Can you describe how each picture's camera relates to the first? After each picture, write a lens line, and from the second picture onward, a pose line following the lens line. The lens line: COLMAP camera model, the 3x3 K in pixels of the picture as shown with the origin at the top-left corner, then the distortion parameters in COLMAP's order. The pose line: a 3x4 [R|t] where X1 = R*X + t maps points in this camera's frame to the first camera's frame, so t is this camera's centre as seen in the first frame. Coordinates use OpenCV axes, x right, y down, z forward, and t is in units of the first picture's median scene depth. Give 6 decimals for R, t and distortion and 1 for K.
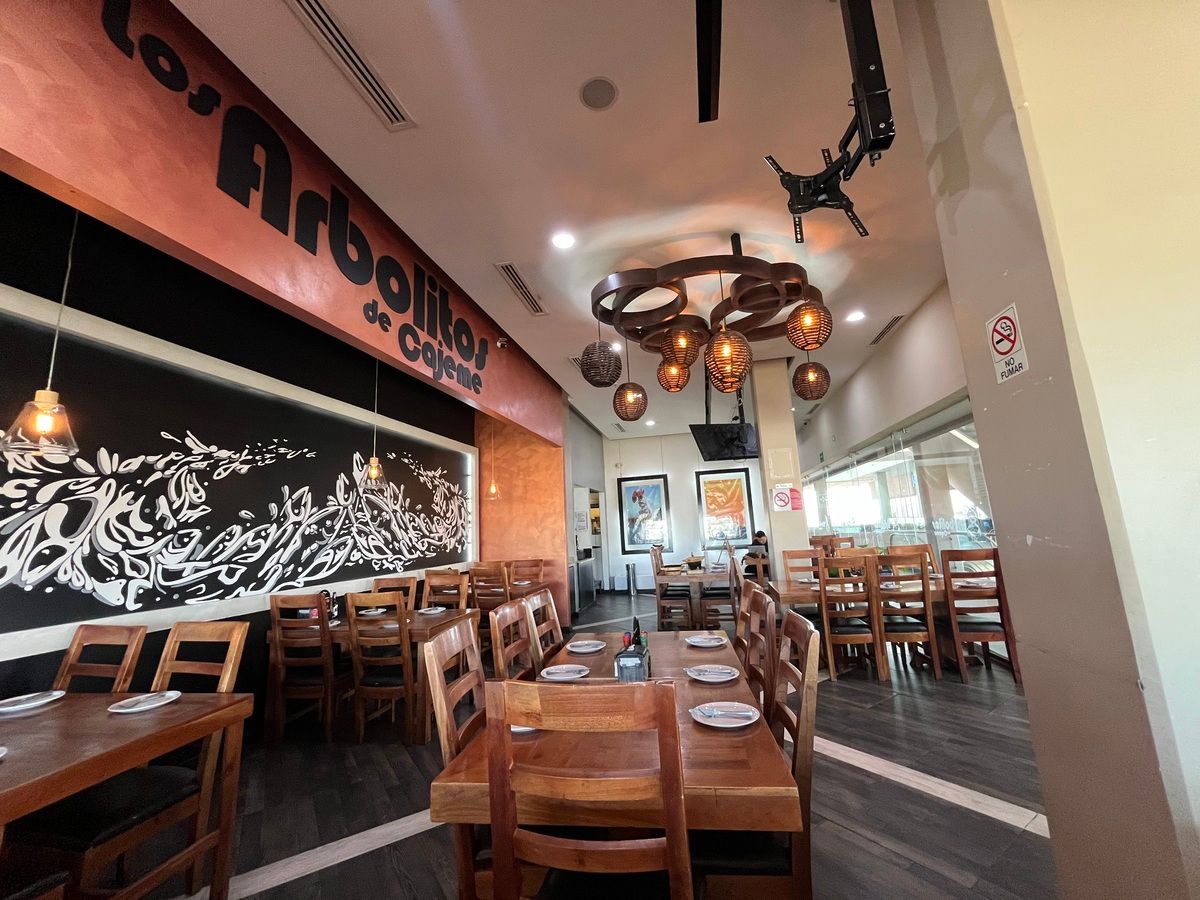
lens RADIAL K [[482.1, 0, 600.7], [0, 482.1, 443.2], [0, 0, 1]] dist [-0.002174, -0.000847]
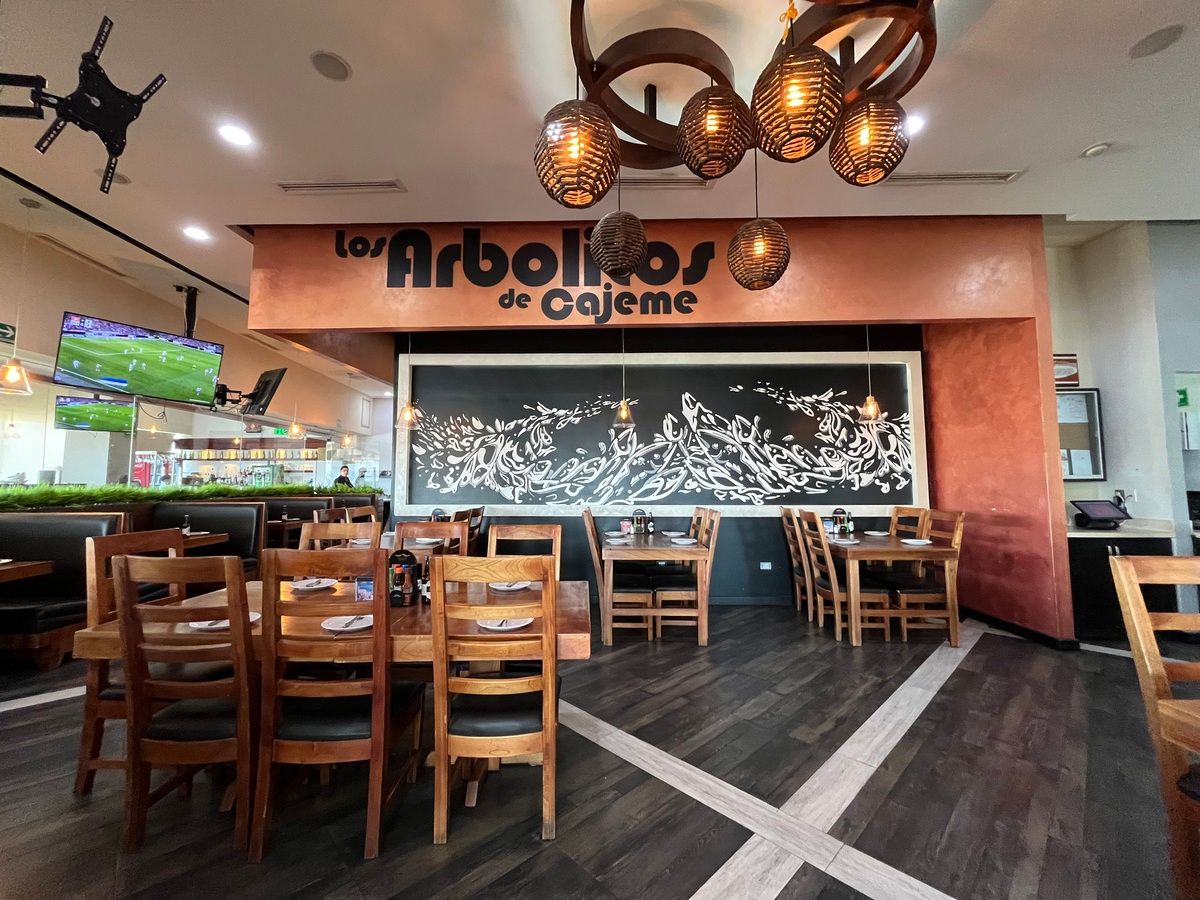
lens RADIAL K [[482.1, 0, 600.7], [0, 482.1, 443.2], [0, 0, 1]] dist [-0.002174, -0.000847]
pose [[0.181425, -0.028276, -0.982998, 0.765782], [0.166221, 0.986086, 0.002313, 0.138859], [0.969255, -0.163814, 0.183601, 0.835245]]
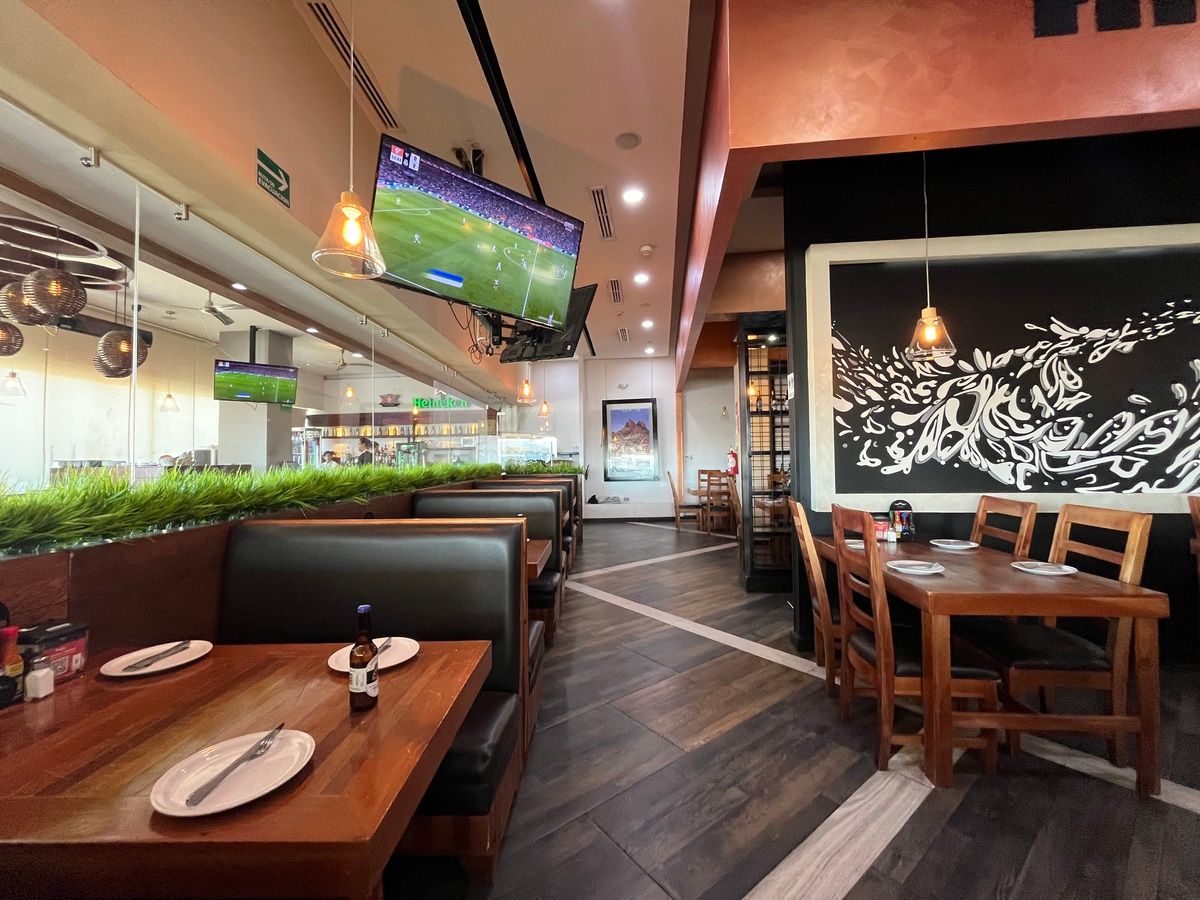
lens RADIAL K [[482.5, 0, 601.5], [0, 482.5, 443.8], [0, 0, 1]] dist [-0.000951, -0.000471]
pose [[0.086900, 0.017091, -0.996070, 0.029810], [0.183036, 0.982558, 0.032827, 0.025247], [0.979258, -0.185170, 0.082256, -0.012029]]
